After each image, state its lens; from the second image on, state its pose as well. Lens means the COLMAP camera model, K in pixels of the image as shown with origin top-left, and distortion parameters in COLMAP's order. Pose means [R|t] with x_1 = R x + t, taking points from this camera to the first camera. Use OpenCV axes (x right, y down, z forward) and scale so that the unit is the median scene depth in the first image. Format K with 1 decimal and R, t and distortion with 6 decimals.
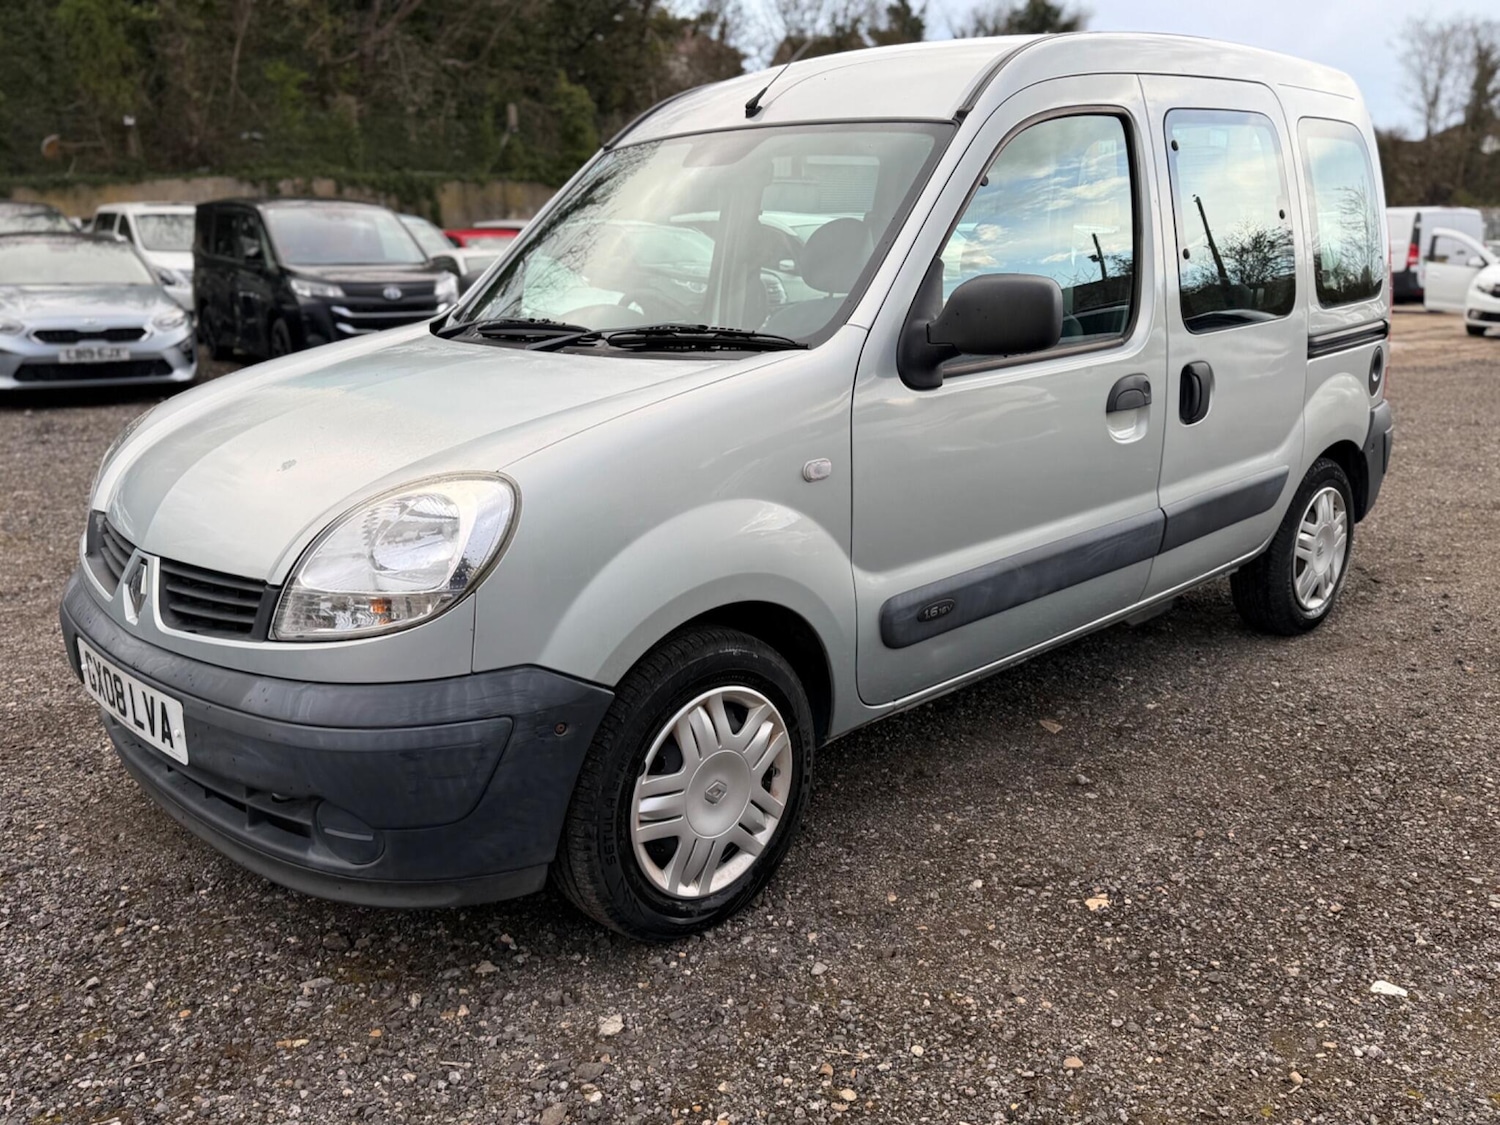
lens RADIAL K [[1259.7, 0, 735.8], [0, 1259.7, 551.3], [0, 0, 1]] dist [0.050259, -0.069085]
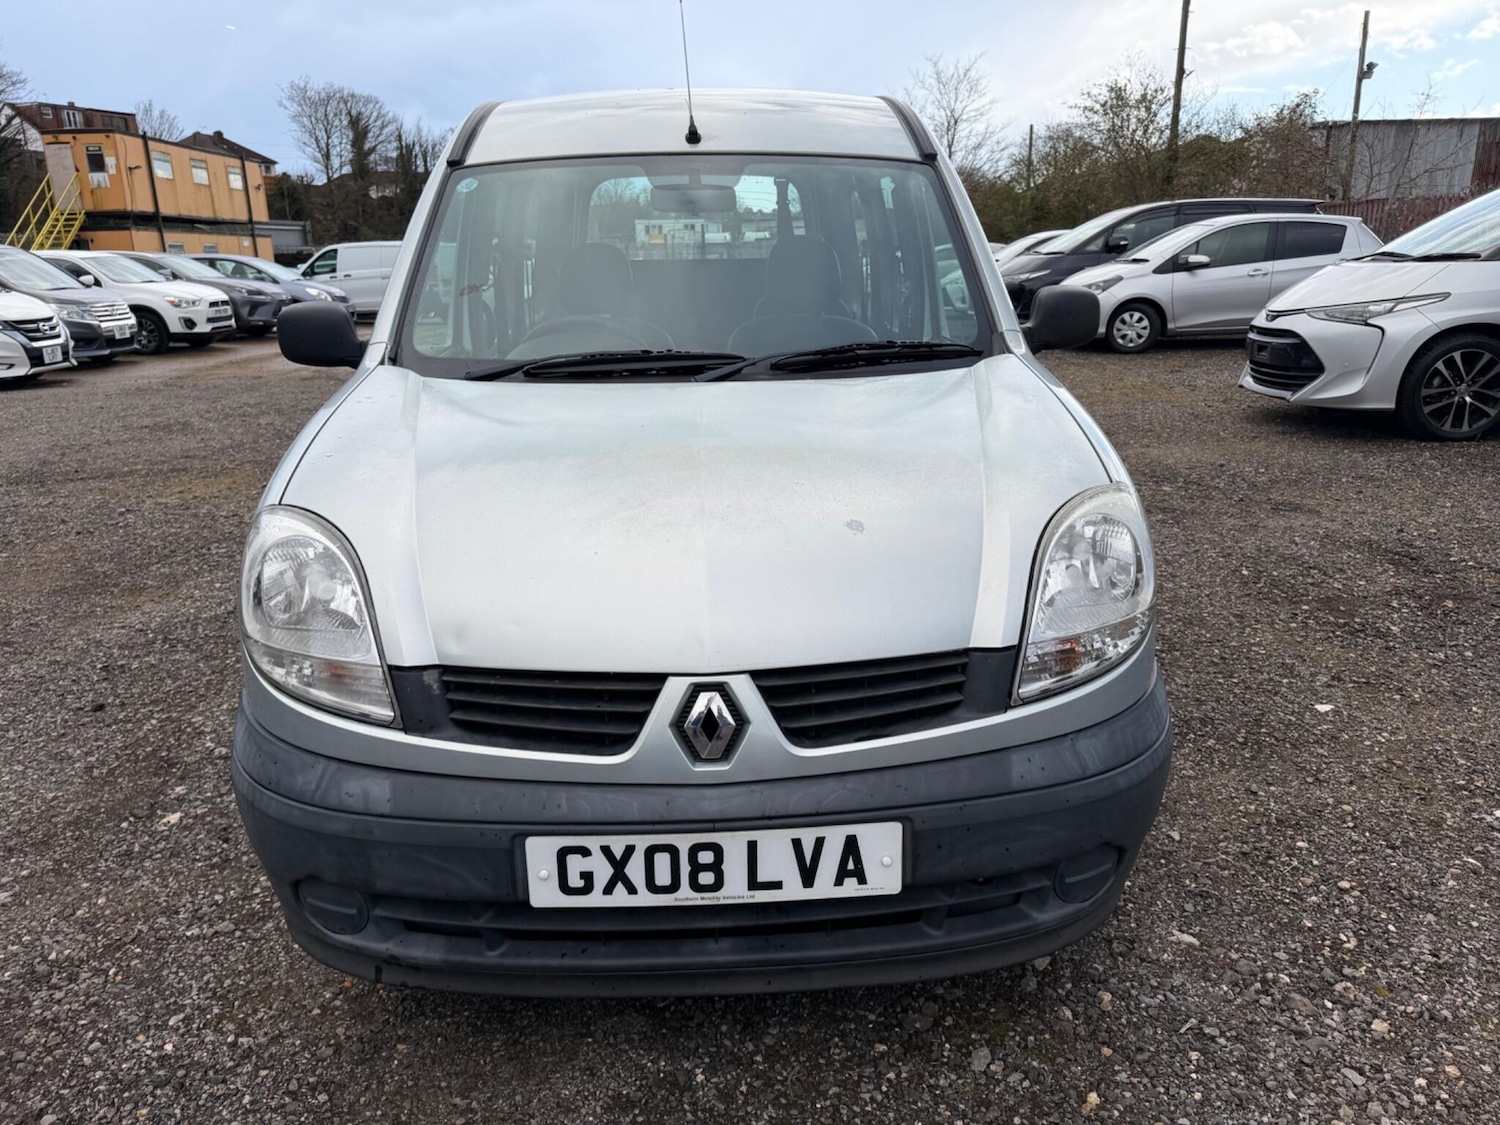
lens RADIAL K [[1054.9, 0, 748.9], [0, 1054.9, 563.1], [0, 0, 1]] dist [0.025950, -0.030470]
pose [[0.658422, -0.208881, 0.723084, -0.805574], [0.185689, 0.976102, 0.112888, -0.119481], [-0.729384, 0.059941, 0.681474, 0.489879]]
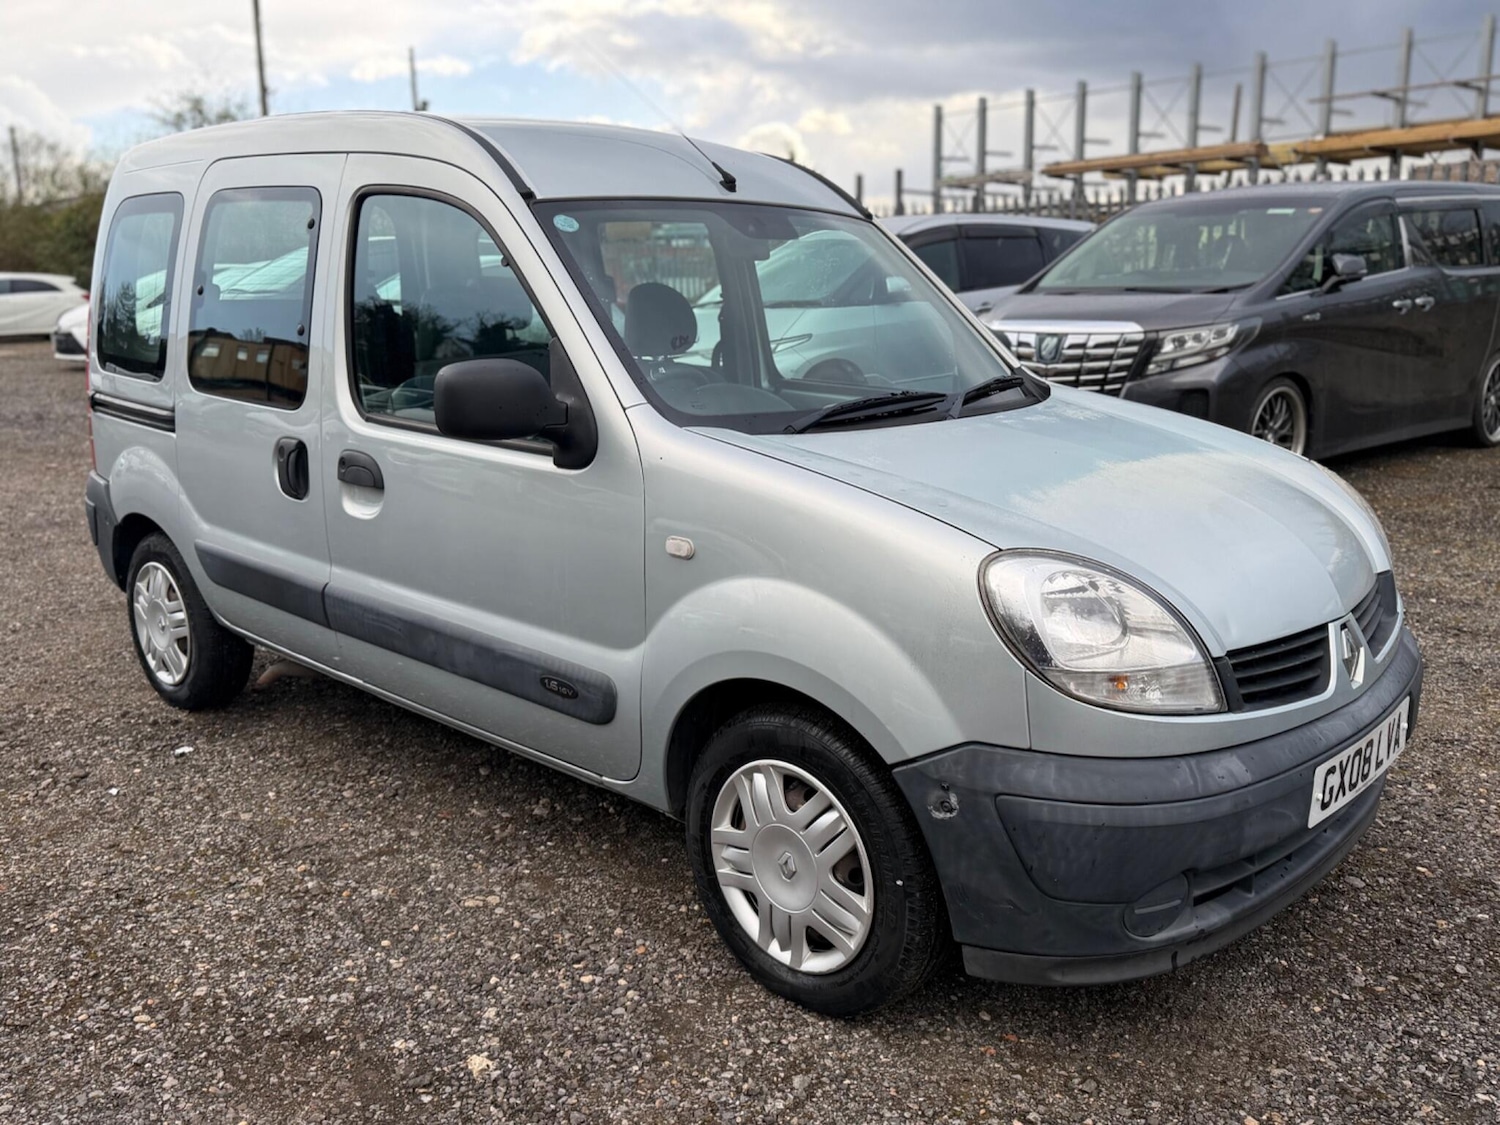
lens RADIAL K [[1259.7, 0, 745.3], [0, 1259.7, 556.3], [0, 0, 1]] dist [0.050259, -0.069085]
pose [[-0.062083, -0.201317, 0.977557, -1.276286], [0.244381, 0.946566, 0.210455, -0.337025], [-0.967690, 0.251962, -0.009568, 1.312554]]
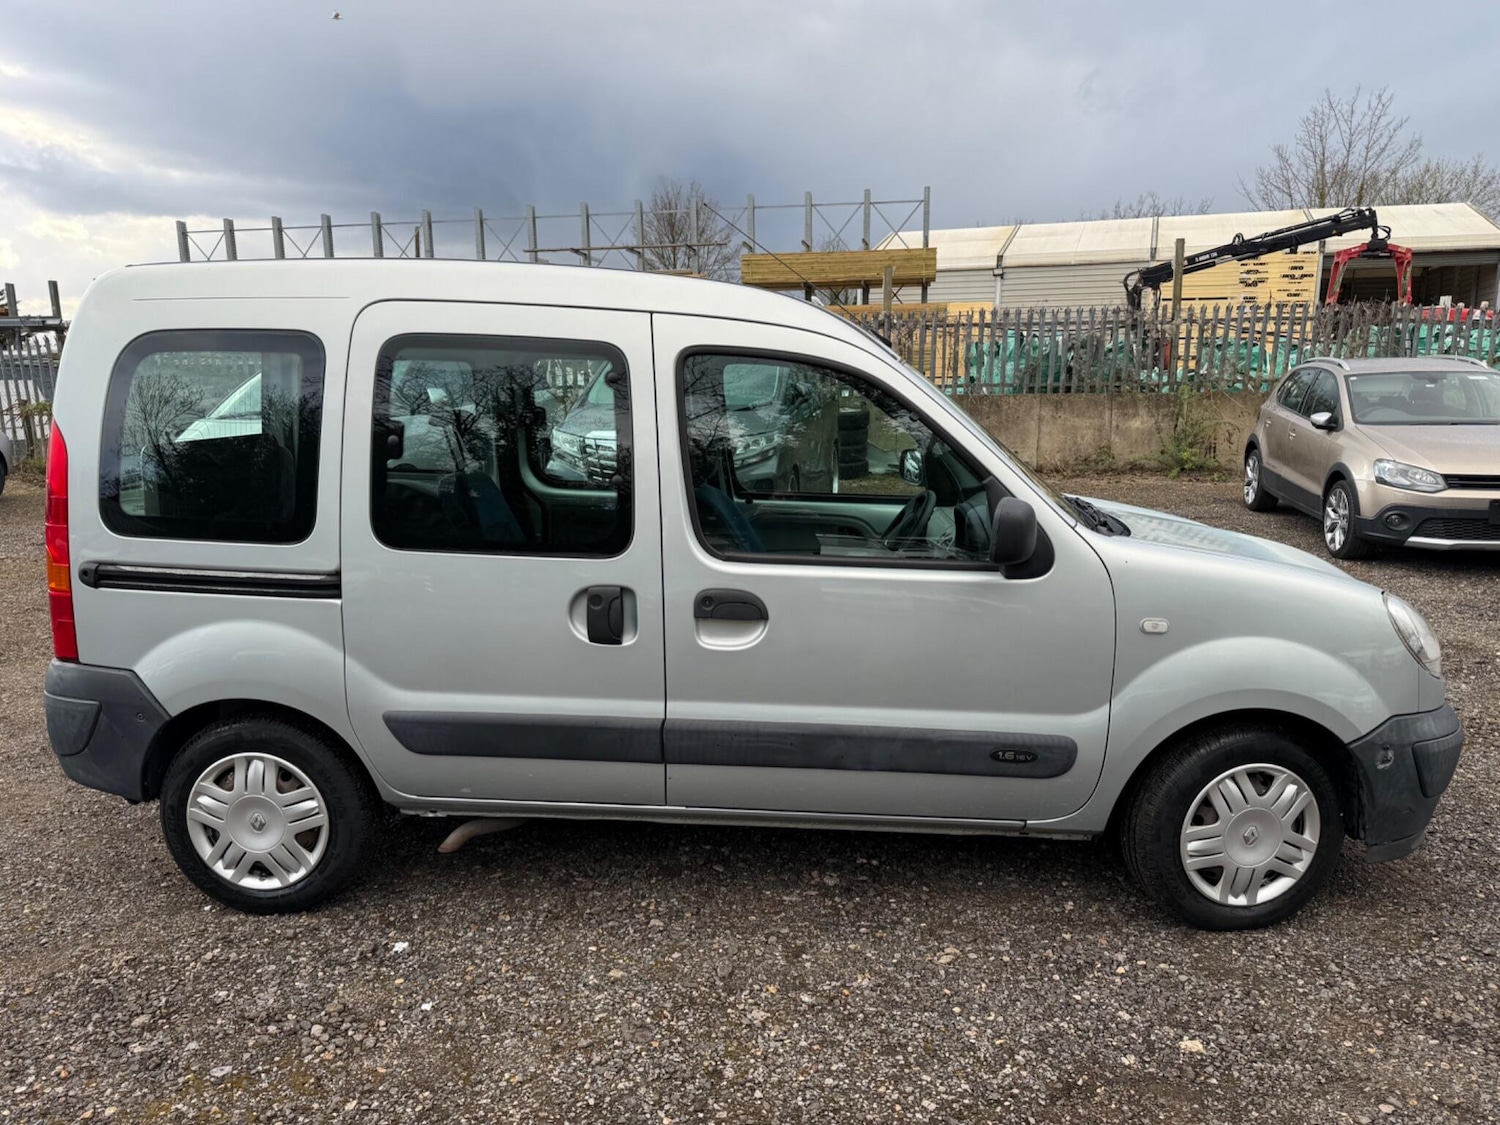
lens RADIAL K [[1054.9, 0, 748.3], [0, 1054.9, 570.9], [0, 0, 1]] dist [0.025950, -0.030470]
pose [[-0.684025, -0.118950, 0.719695, -0.845714], [0.182273, 0.927447, 0.326526, -0.623726], [-0.706319, 0.354533, -0.612715, 2.245704]]
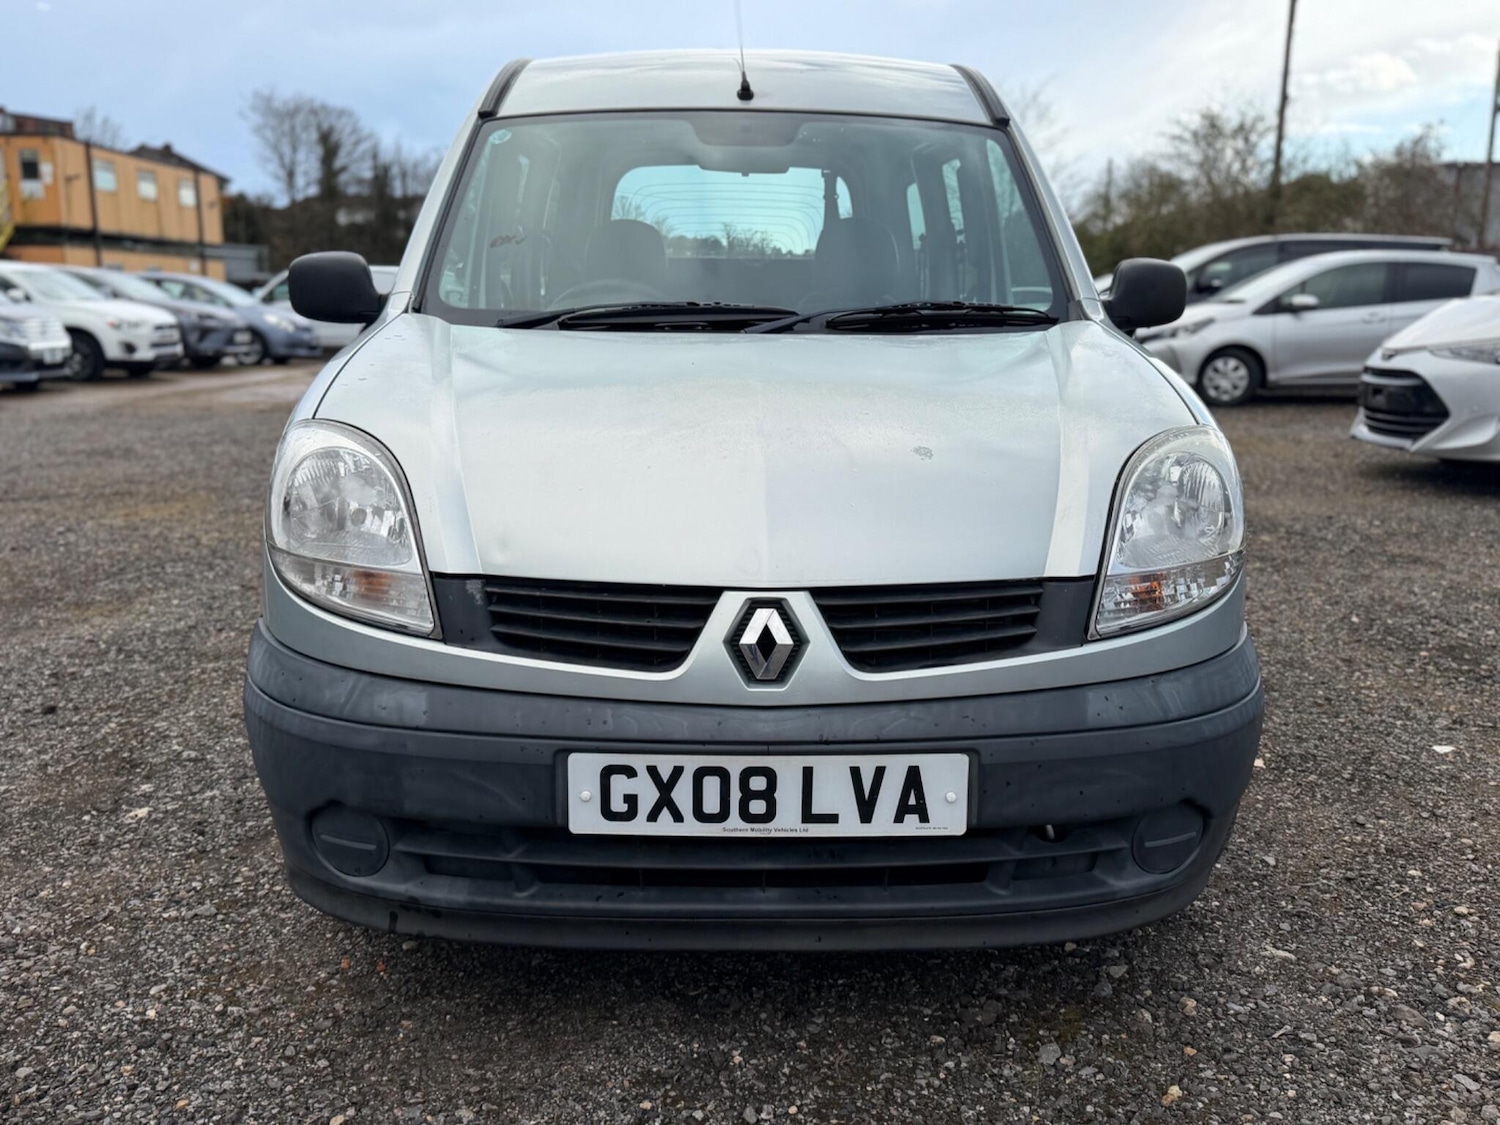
lens RADIAL K [[1259.7, 0, 749.7], [0, 1259.7, 564.8], [0, 0, 1]] dist [0.050259, -0.069085]
pose [[0.673060, -0.131863, 0.727737, -0.894070], [0.156869, 0.987042, 0.033764, -0.035323], [-0.722760, 0.091434, 0.685024, 0.461451]]
